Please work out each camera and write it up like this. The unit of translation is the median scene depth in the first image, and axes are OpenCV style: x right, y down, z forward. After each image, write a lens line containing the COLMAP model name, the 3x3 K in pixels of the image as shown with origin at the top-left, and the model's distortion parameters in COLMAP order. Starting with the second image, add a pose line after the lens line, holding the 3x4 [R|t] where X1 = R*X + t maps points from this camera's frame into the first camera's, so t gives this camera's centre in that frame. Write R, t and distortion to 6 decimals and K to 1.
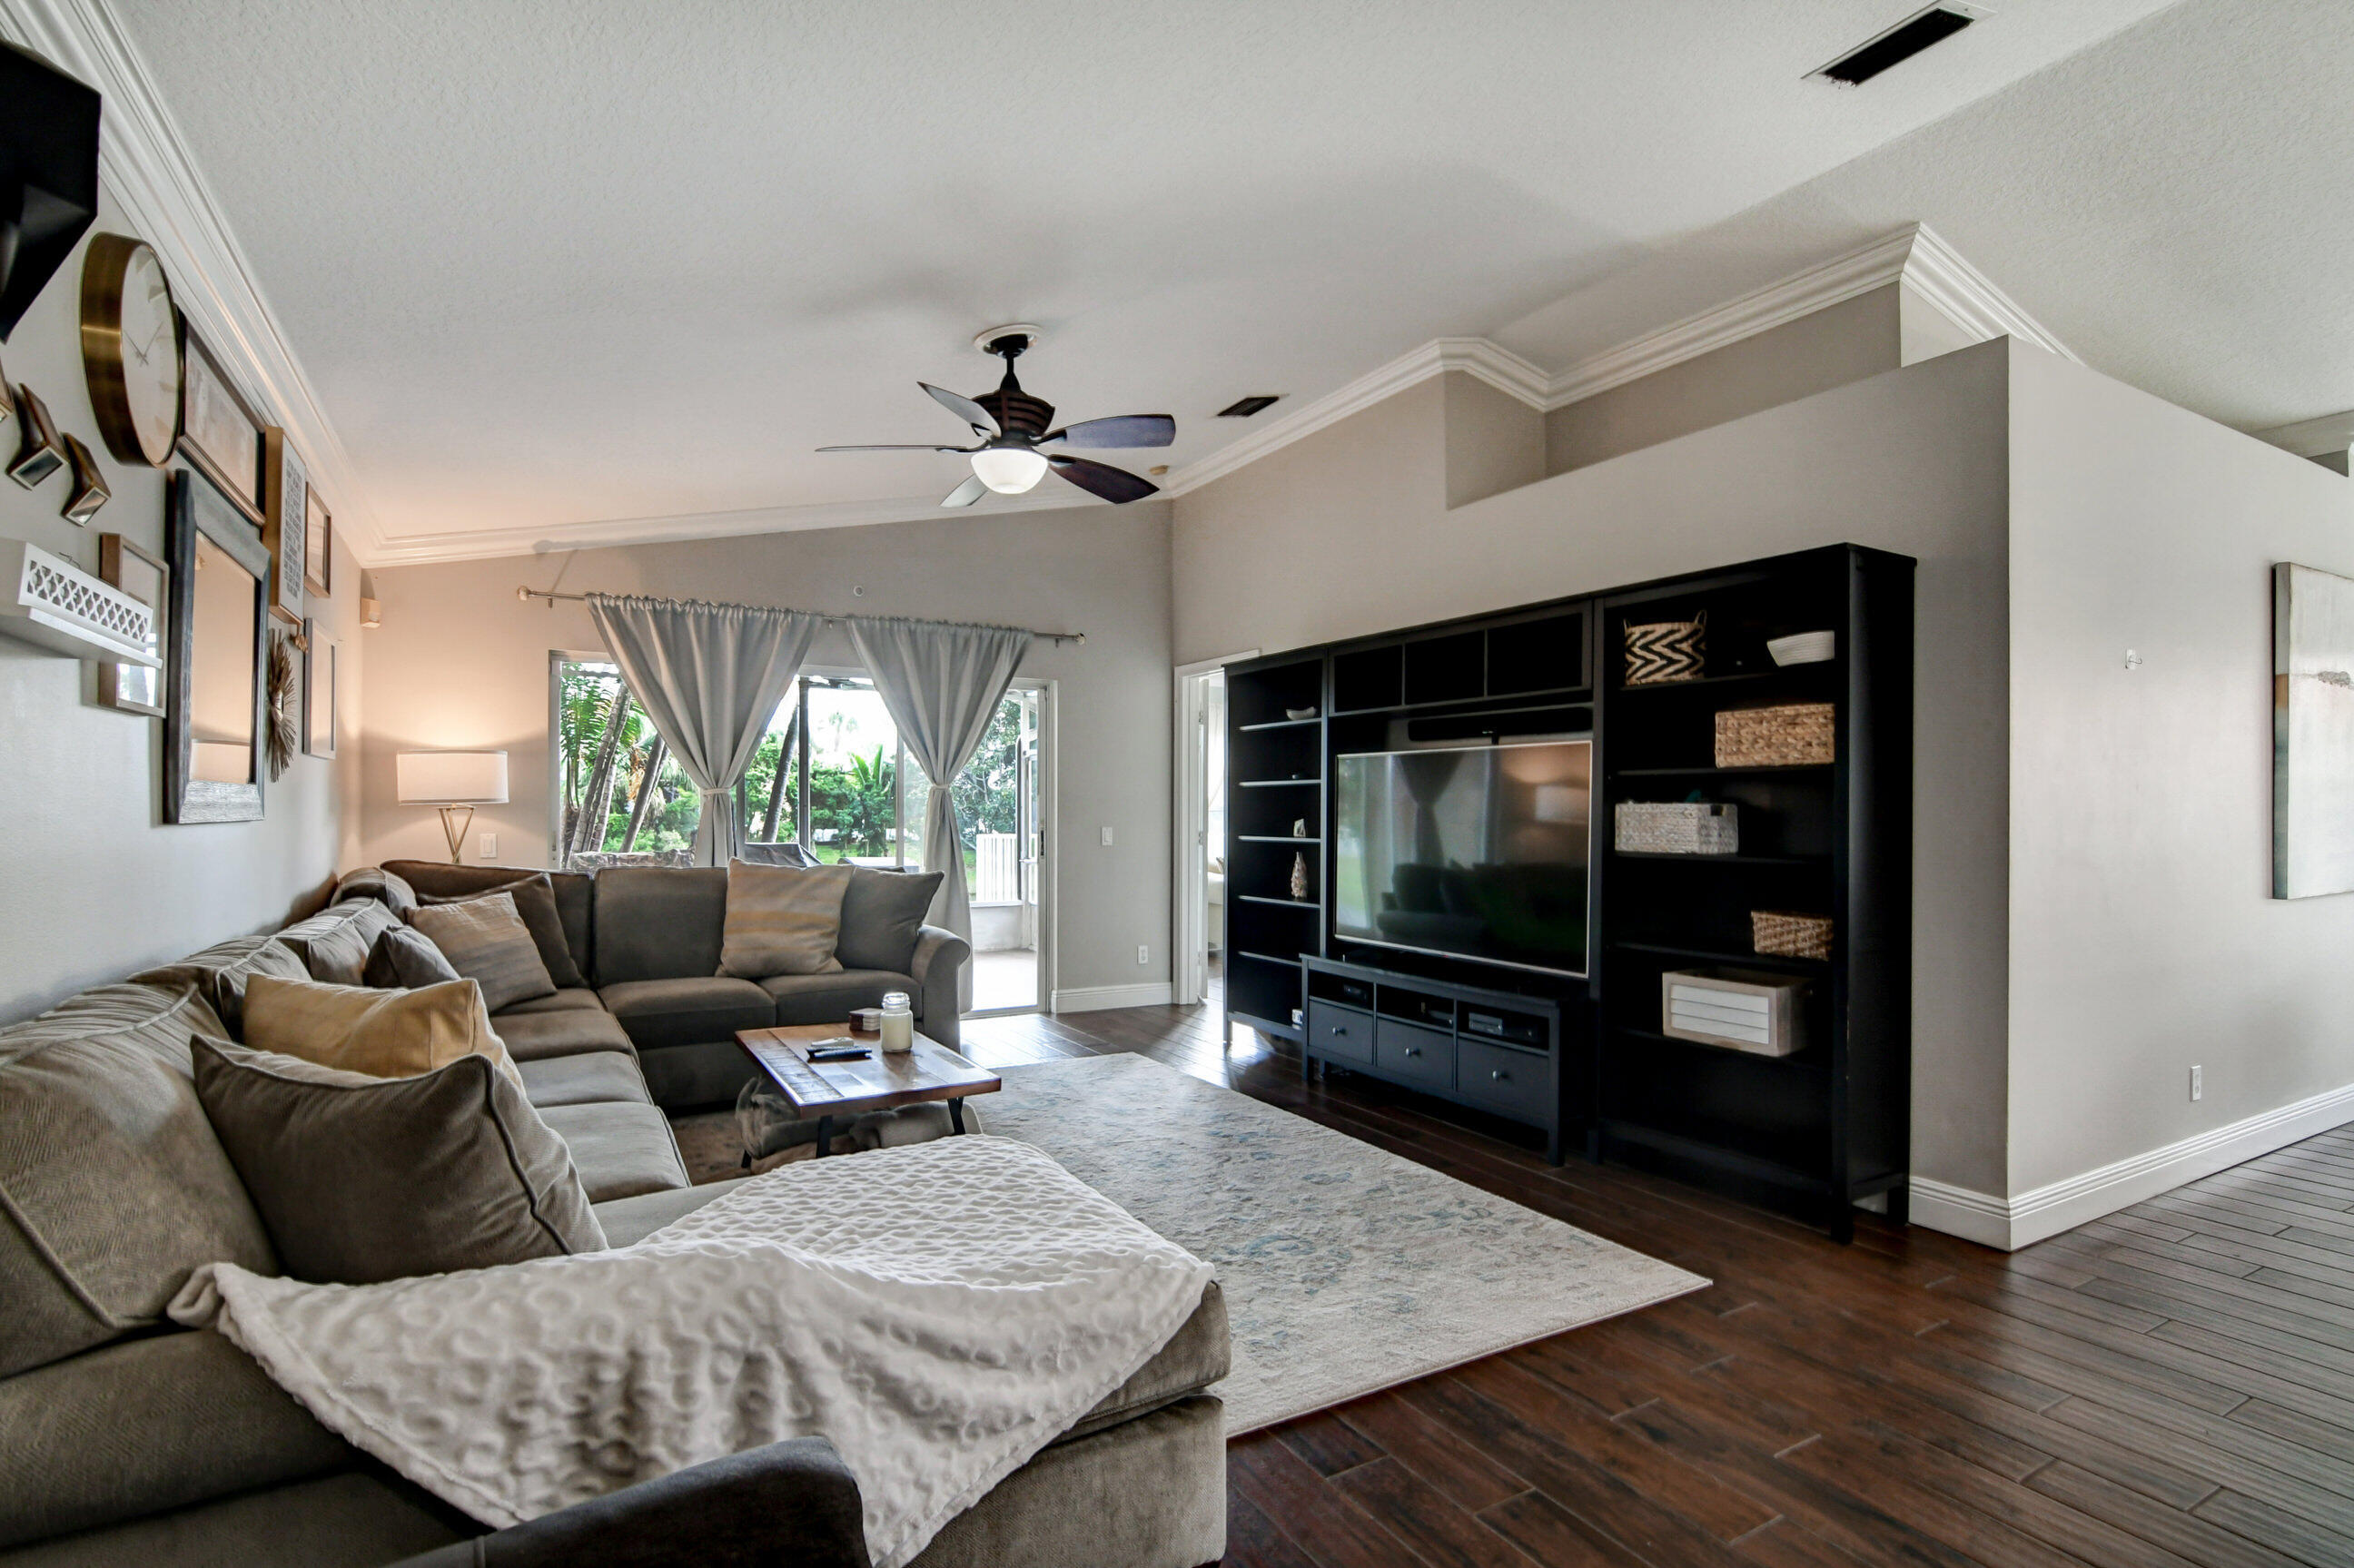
lens RADIAL K [[1144.3, 0, 1168.2], [0, 1144.3, 807.8], [0, 0, 1]] dist [-0.018978, -0.008599]
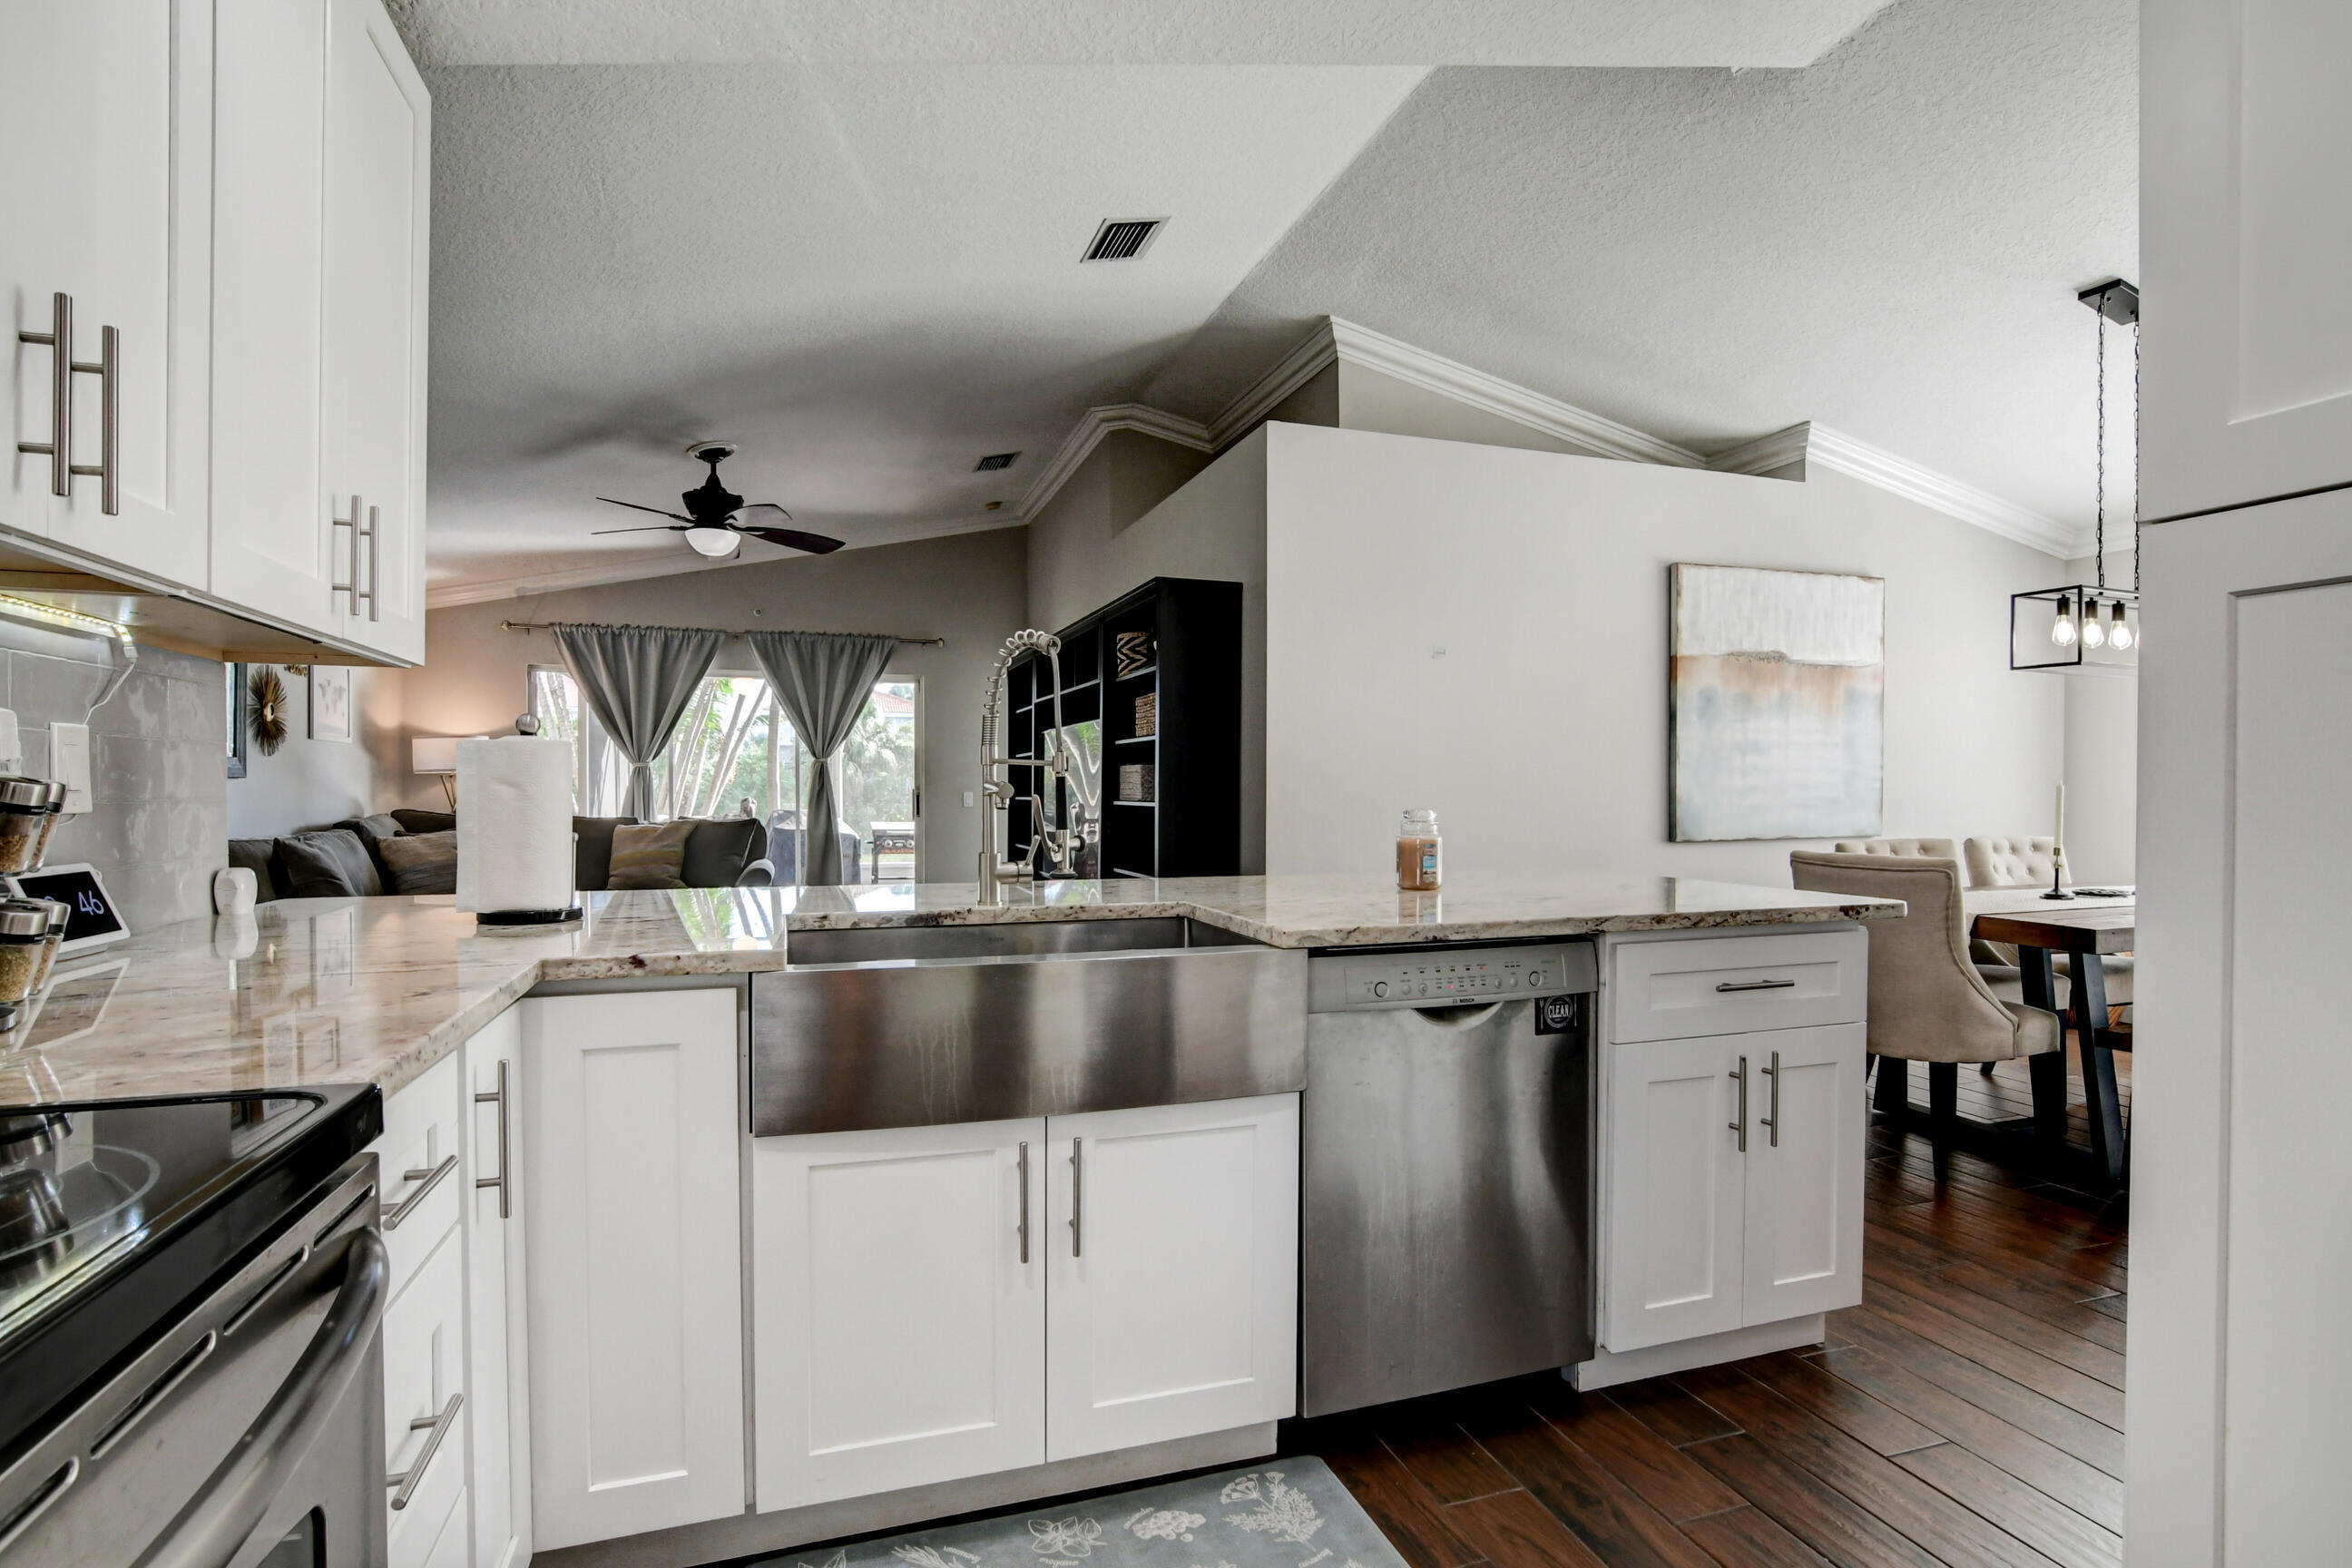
lens RADIAL K [[1143.5, 0, 1167.2], [0, 1143.5, 807.8], [0, 0, 1]] dist [-0.018978, -0.008599]
pose [[0.980421, 0.001481, -0.196905, 0.514661], [0.001903, 0.999854, 0.016995, 0.016563], [0.196901, -0.017037, 0.980275, -0.230621]]
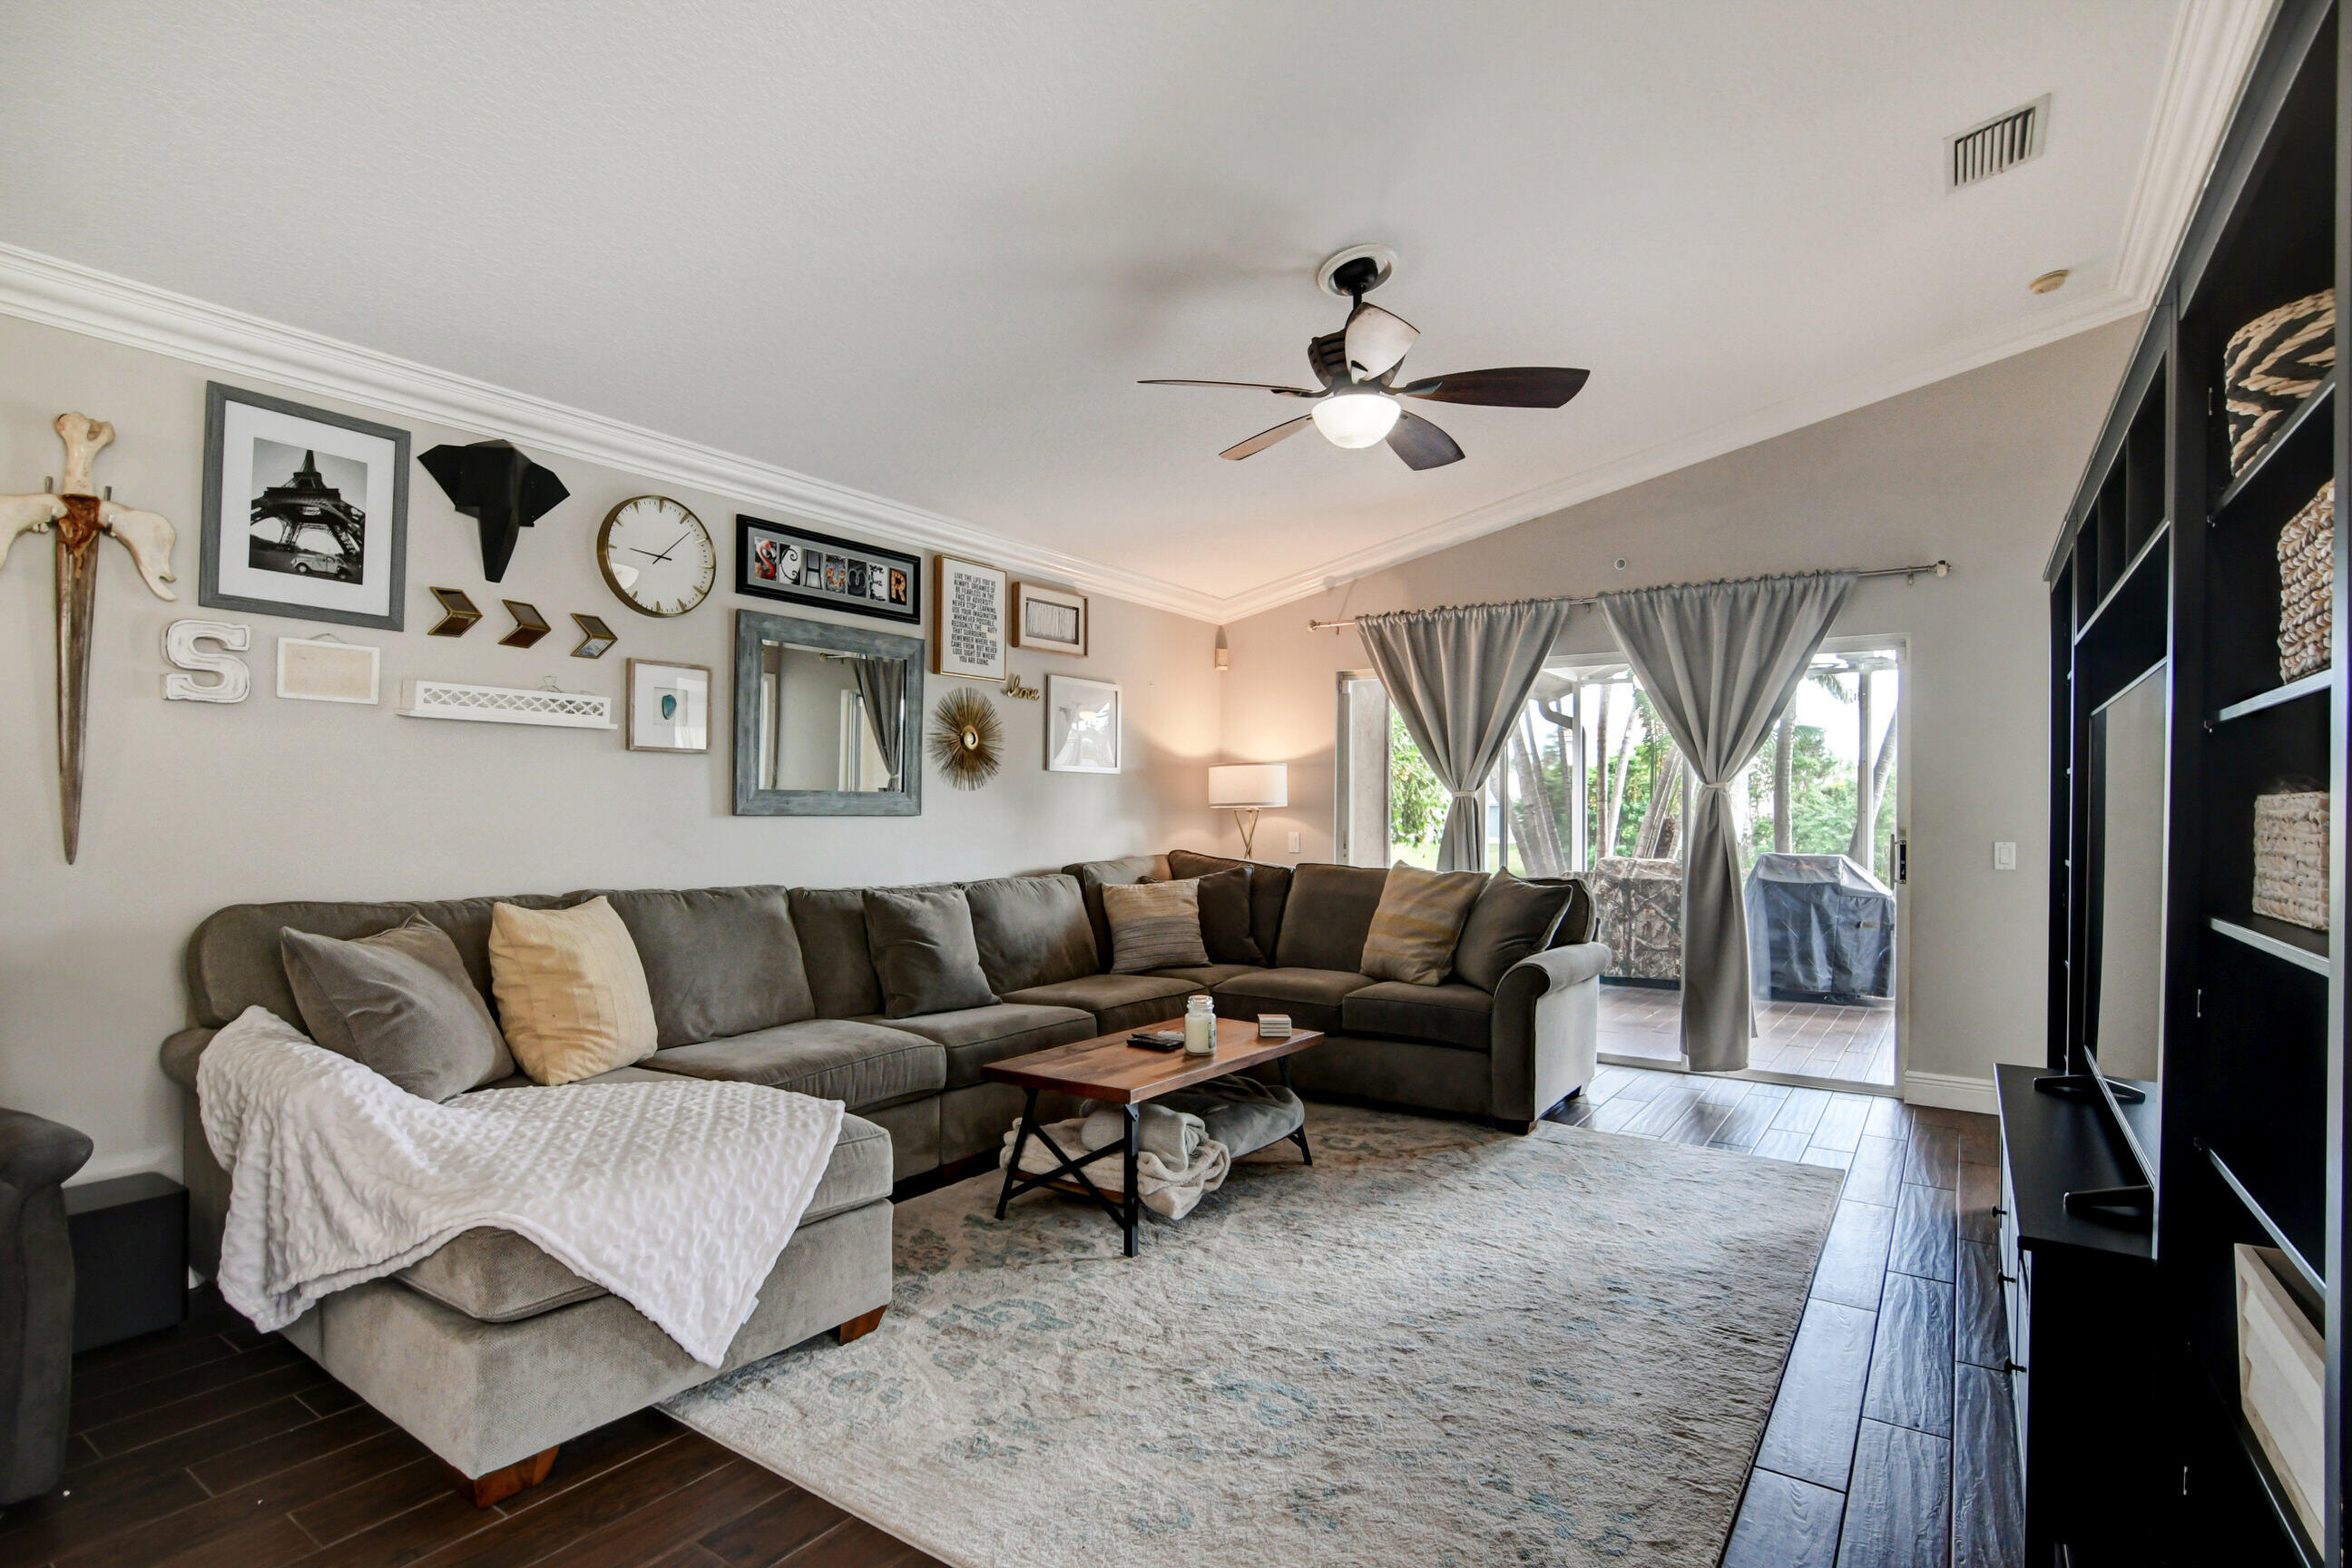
lens RADIAL K [[1143.5, 0, 1167.2], [0, 1143.5, 807.8], [0, 0, 1]] dist [-0.018978, -0.008599]
pose [[0.437411, -0.001820, -0.899260, 0.410566], [-0.006751, 0.999963, -0.005308, 0.004388], [0.899236, 0.008393, 0.437382, 0.349300]]
